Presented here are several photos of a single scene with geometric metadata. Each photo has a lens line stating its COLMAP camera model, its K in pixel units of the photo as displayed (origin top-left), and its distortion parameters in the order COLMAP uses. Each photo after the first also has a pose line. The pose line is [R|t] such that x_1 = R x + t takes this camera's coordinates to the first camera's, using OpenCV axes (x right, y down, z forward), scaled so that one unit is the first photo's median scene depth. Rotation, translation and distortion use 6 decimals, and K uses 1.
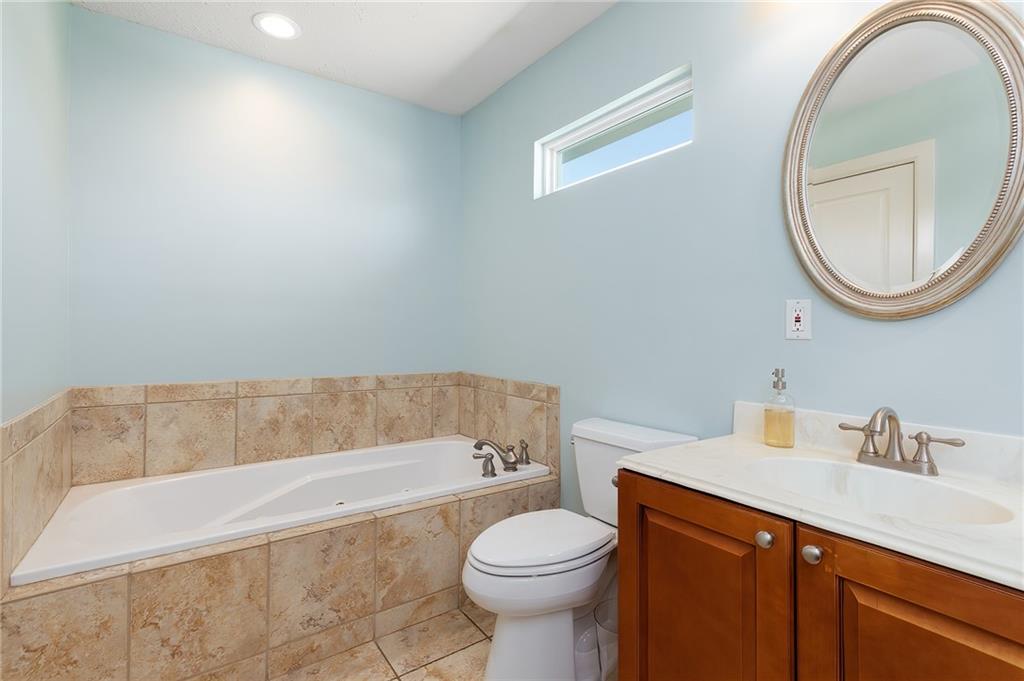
lens RADIAL K [[477.8, 0, 512.0], [0, 477.8, 340.5], [0, 0, 1]] dist [0.001187, 0.000183]
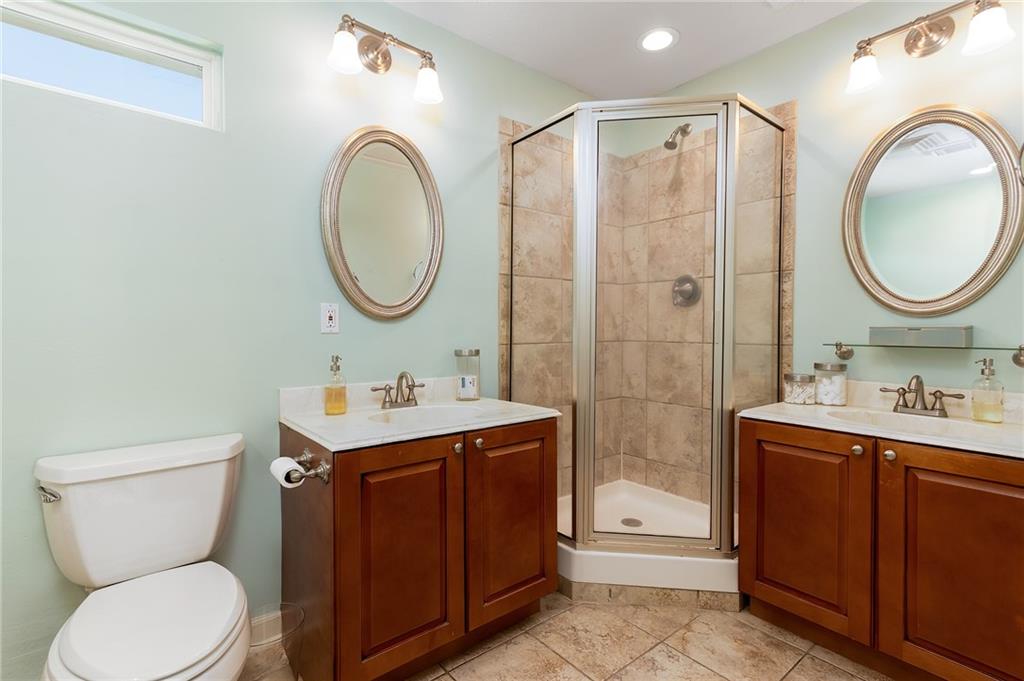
lens RADIAL K [[477.8, 0, 512.0], [0, 477.8, 340.5], [0, 0, 1]] dist [0.001187, 0.000183]
pose [[-0.059630, -0.020269, 0.998015, -0.864059], [0.019094, 0.999588, 0.021442, -0.000856], [-0.998038, 0.020334, -0.059218, 0.654282]]
